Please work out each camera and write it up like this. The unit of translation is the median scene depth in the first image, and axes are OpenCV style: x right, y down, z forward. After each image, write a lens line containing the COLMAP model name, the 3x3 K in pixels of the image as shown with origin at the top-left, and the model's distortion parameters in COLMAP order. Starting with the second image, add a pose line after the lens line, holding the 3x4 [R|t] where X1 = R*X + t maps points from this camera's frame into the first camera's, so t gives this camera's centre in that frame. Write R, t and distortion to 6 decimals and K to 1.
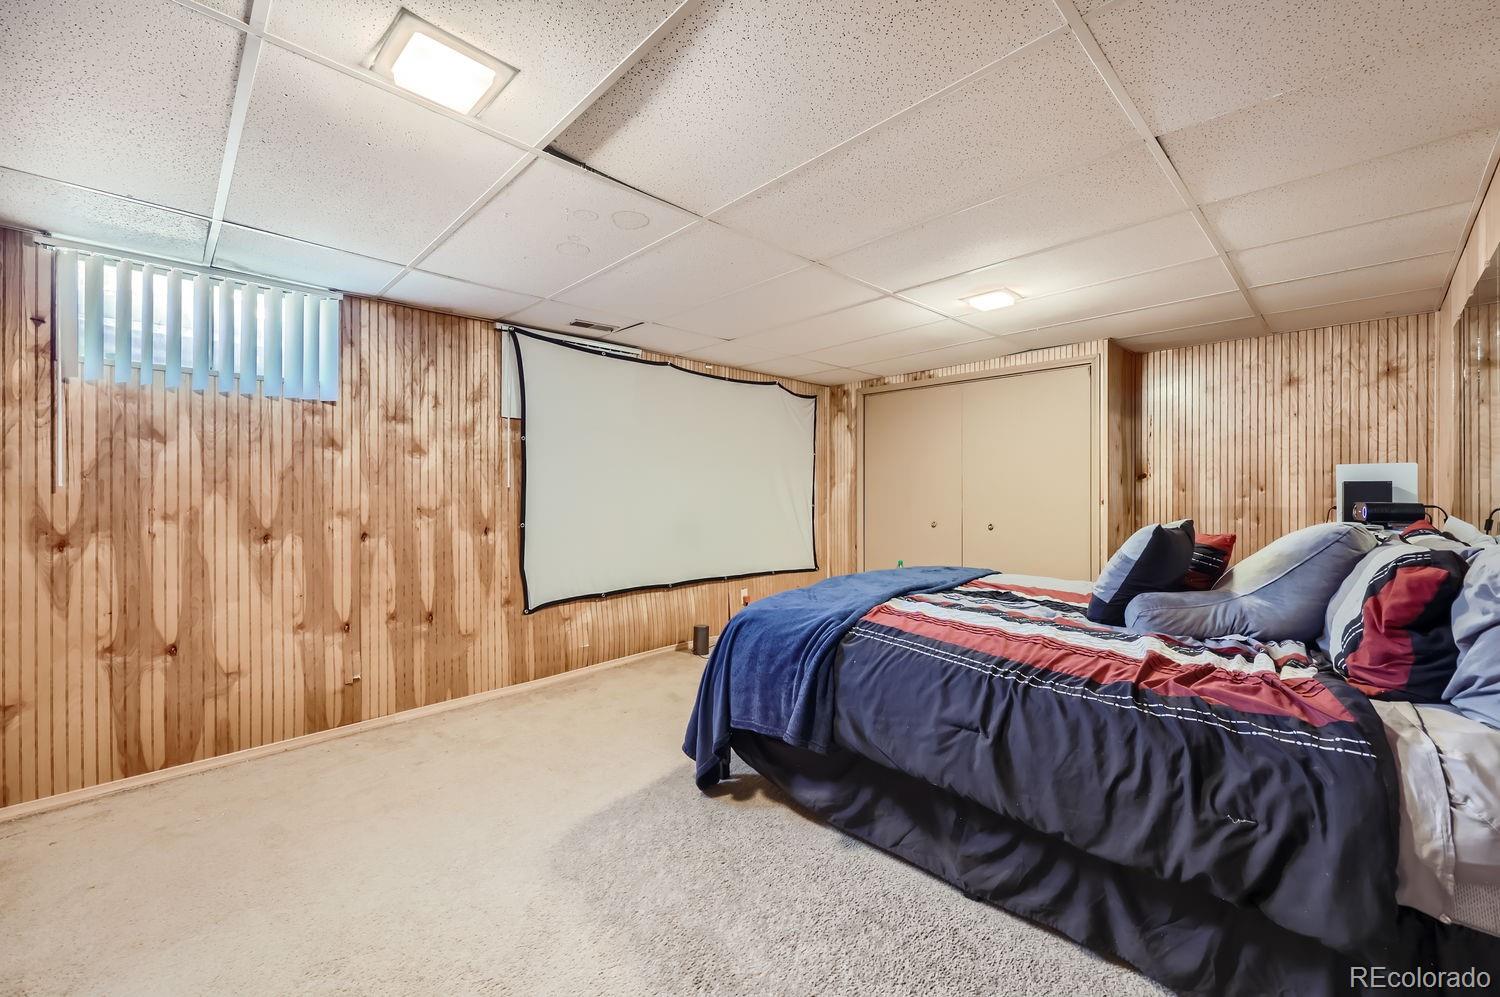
lens RADIAL K [[606.4, 0, 759.2], [0, 606.4, 491.9], [0, 0, 1]] dist [-0.002141, 0.000625]
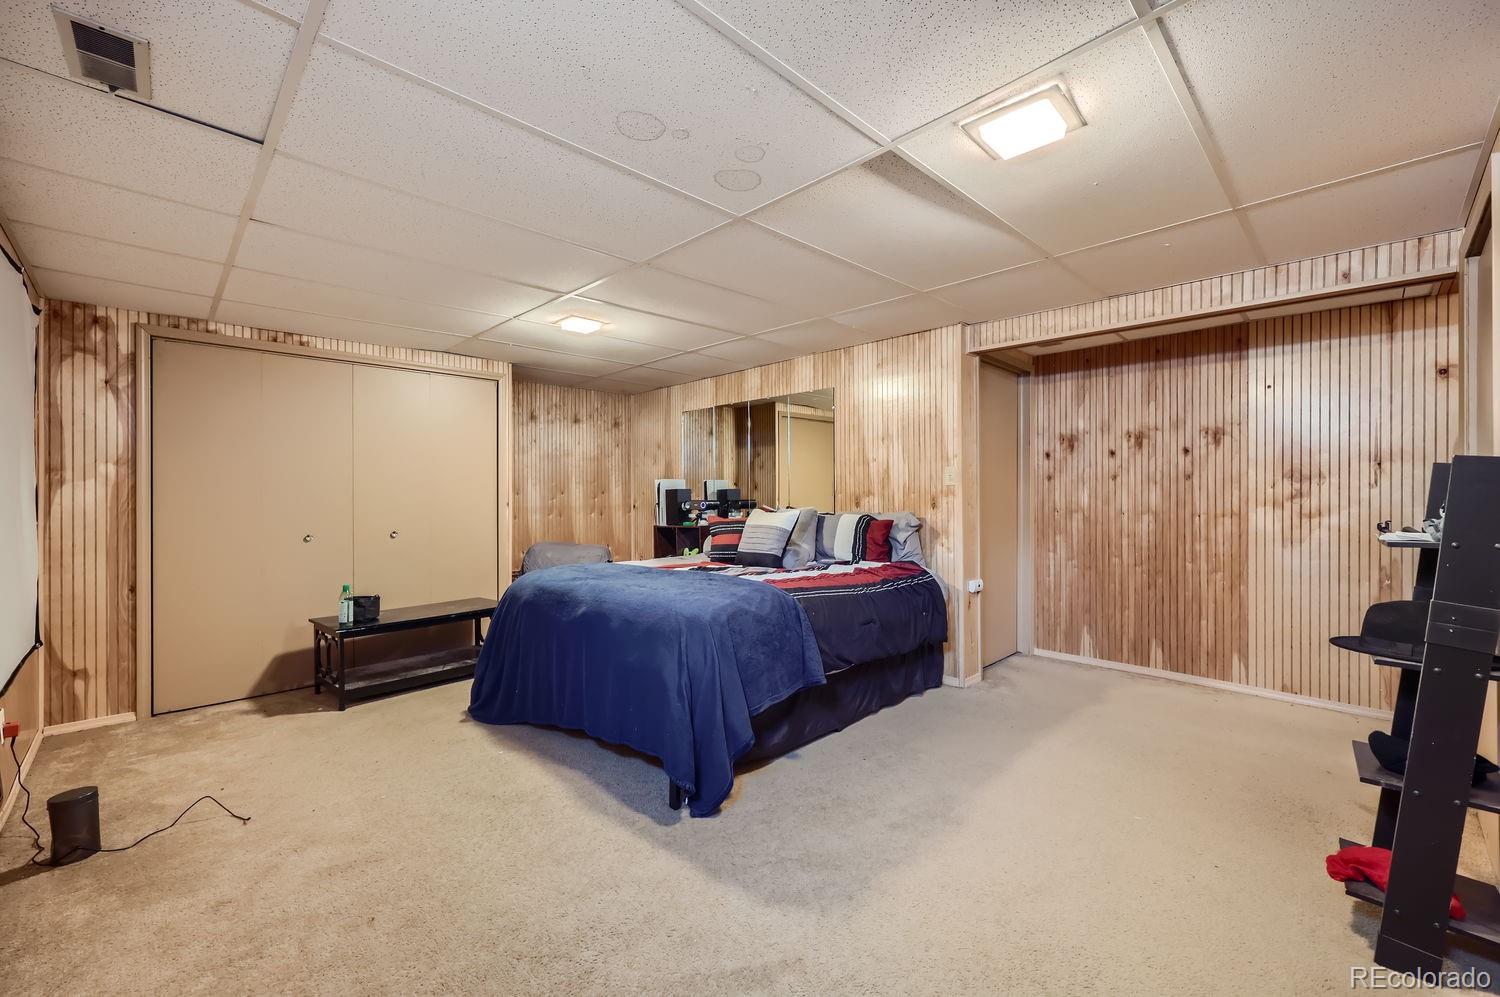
lens RADIAL K [[606.4, 0, 759.2], [0, 606.4, 496.5], [0, 0, 1]] dist [-0.002141, 0.000625]
pose [[-0.002685, -0.003249, 0.999991, -0.545056], [0.003895, 0.999987, 0.003259, 0.000975], [-0.999989, 0.003904, -0.002673, 0.491418]]
